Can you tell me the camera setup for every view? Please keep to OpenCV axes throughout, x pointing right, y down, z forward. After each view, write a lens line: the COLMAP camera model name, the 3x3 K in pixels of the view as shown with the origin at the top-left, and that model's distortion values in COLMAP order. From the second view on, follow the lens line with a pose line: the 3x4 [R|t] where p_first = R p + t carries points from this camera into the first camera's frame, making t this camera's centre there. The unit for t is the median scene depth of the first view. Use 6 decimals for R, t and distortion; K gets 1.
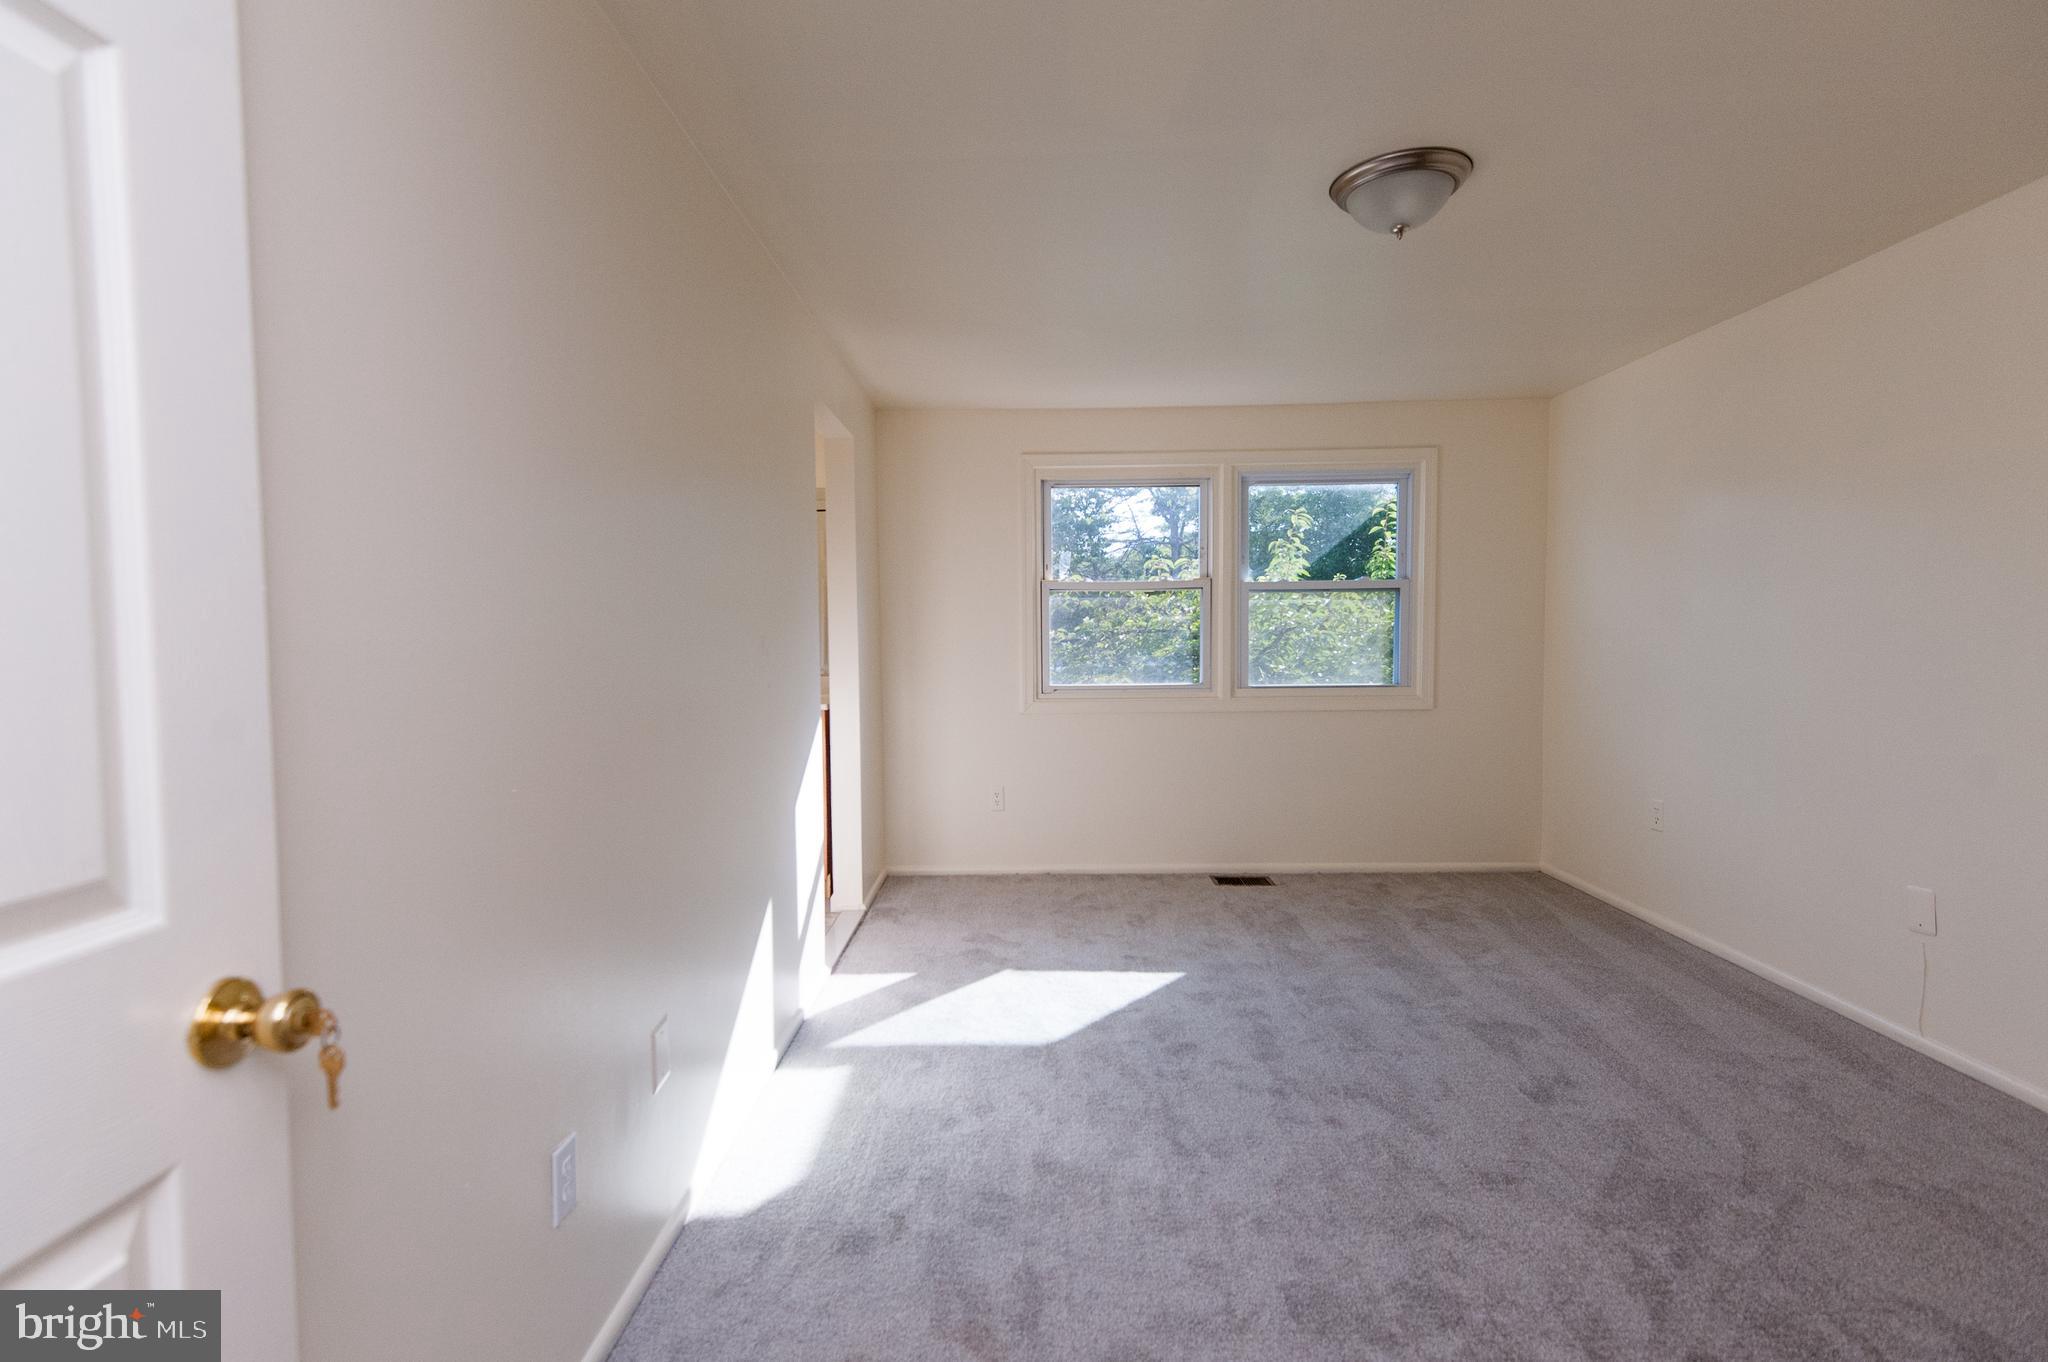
lens RADIAL K [[970.4, 0, 1006.3], [0, 970.4, 681.8], [0, 0, 1]] dist [0.030857, -0.013348]
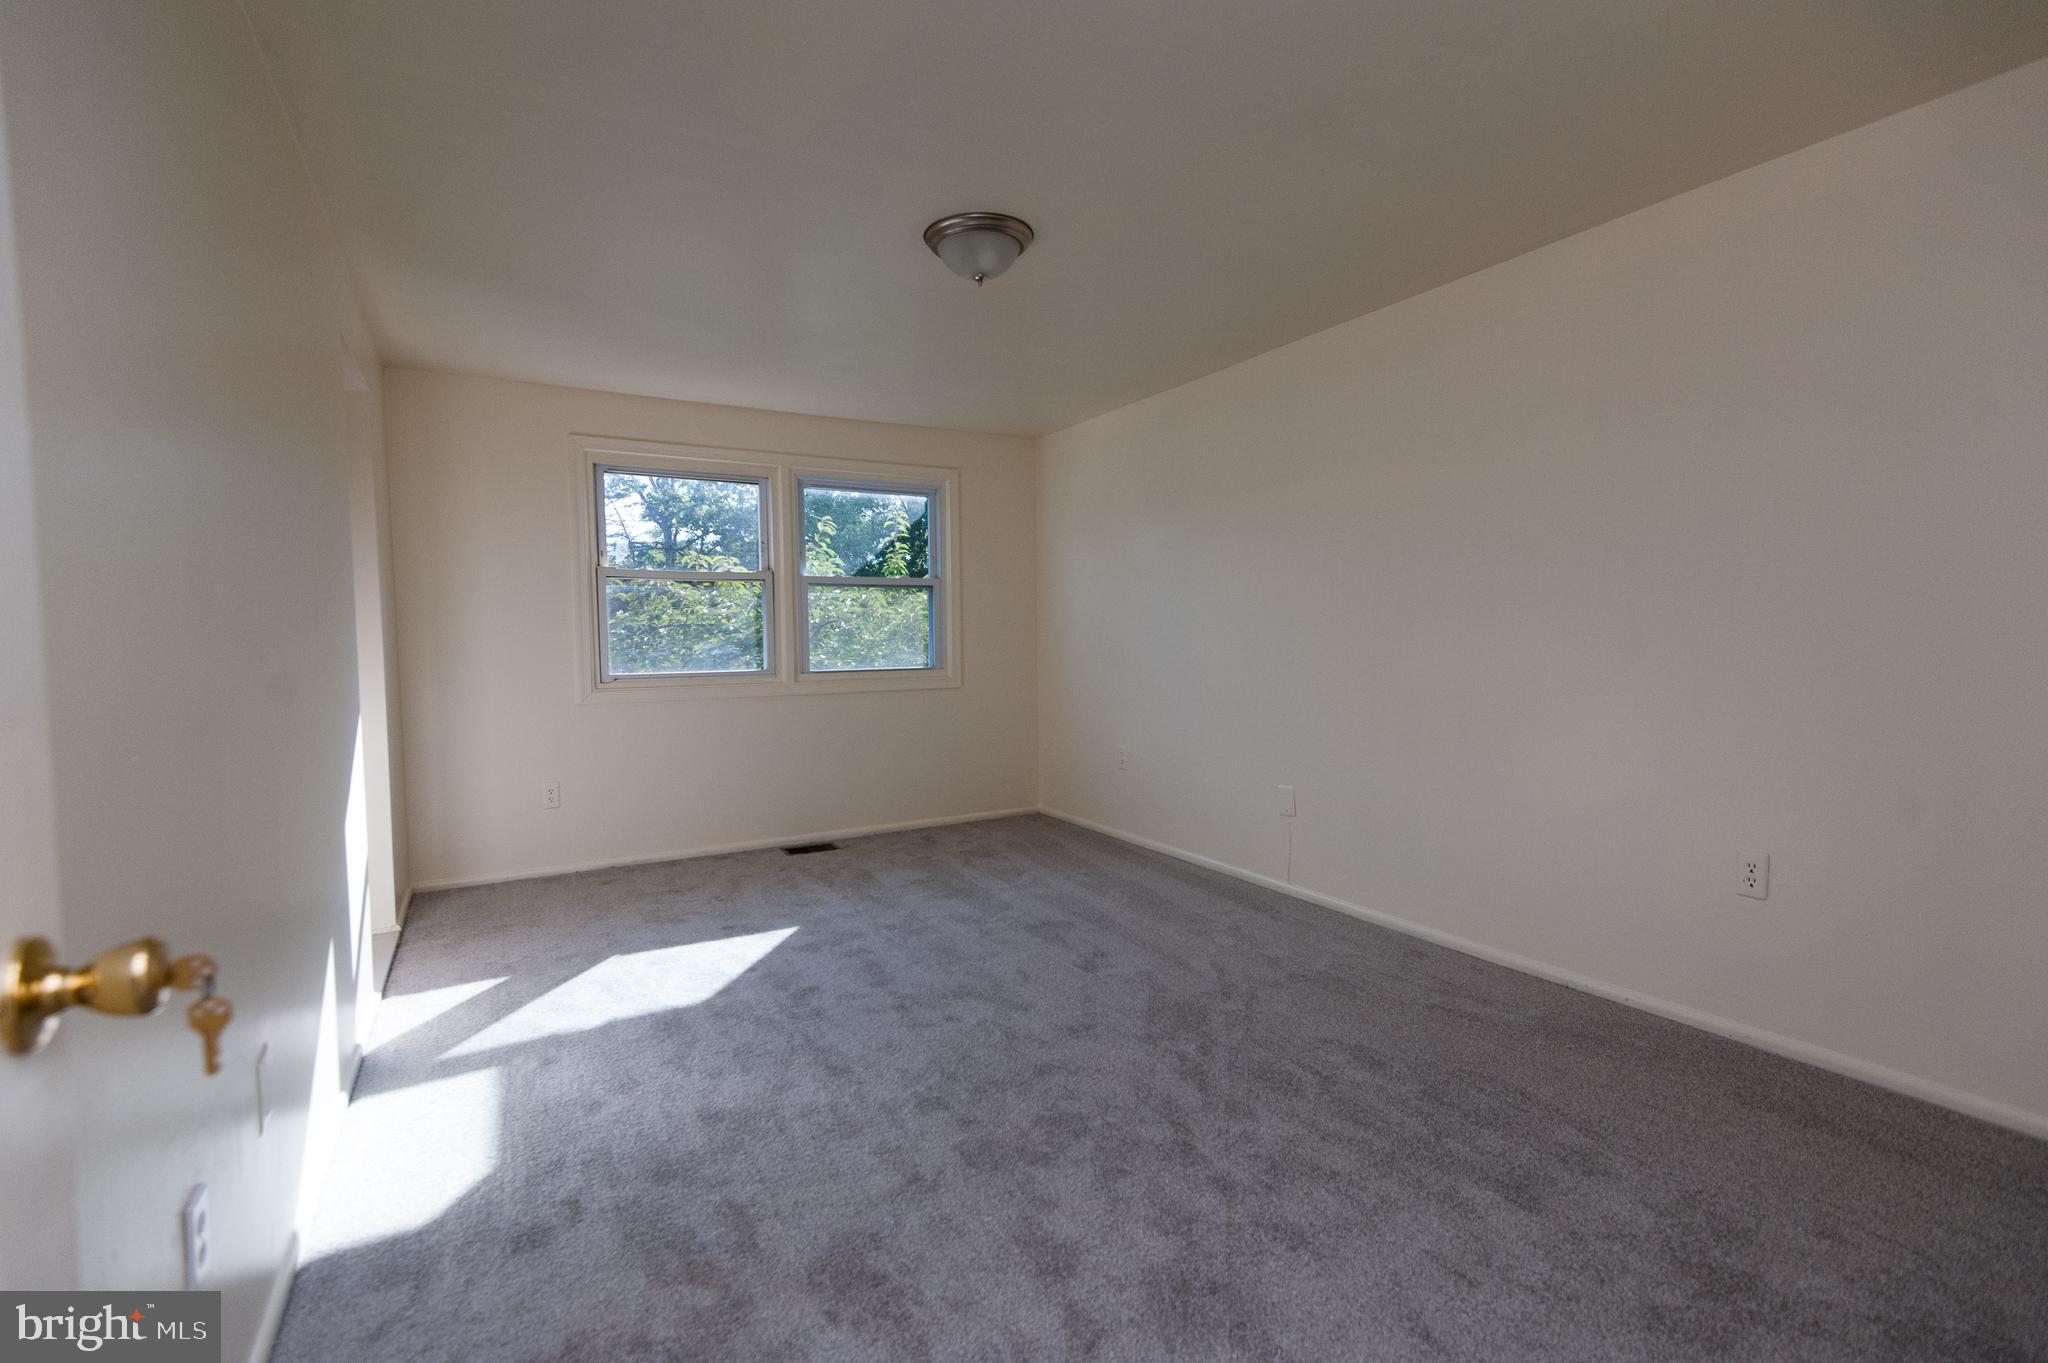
lens RADIAL K [[915.7, 0, 996.5], [0, 915.7, 677.2], [0, 0, 1]] dist [0.027325, -0.013349]
pose [[0.870905, -0.023477, 0.490890, -0.144775], [0.027309, 0.999627, -0.000643, 0.035309], [-0.490692, 0.013966, 0.871221, -0.001883]]
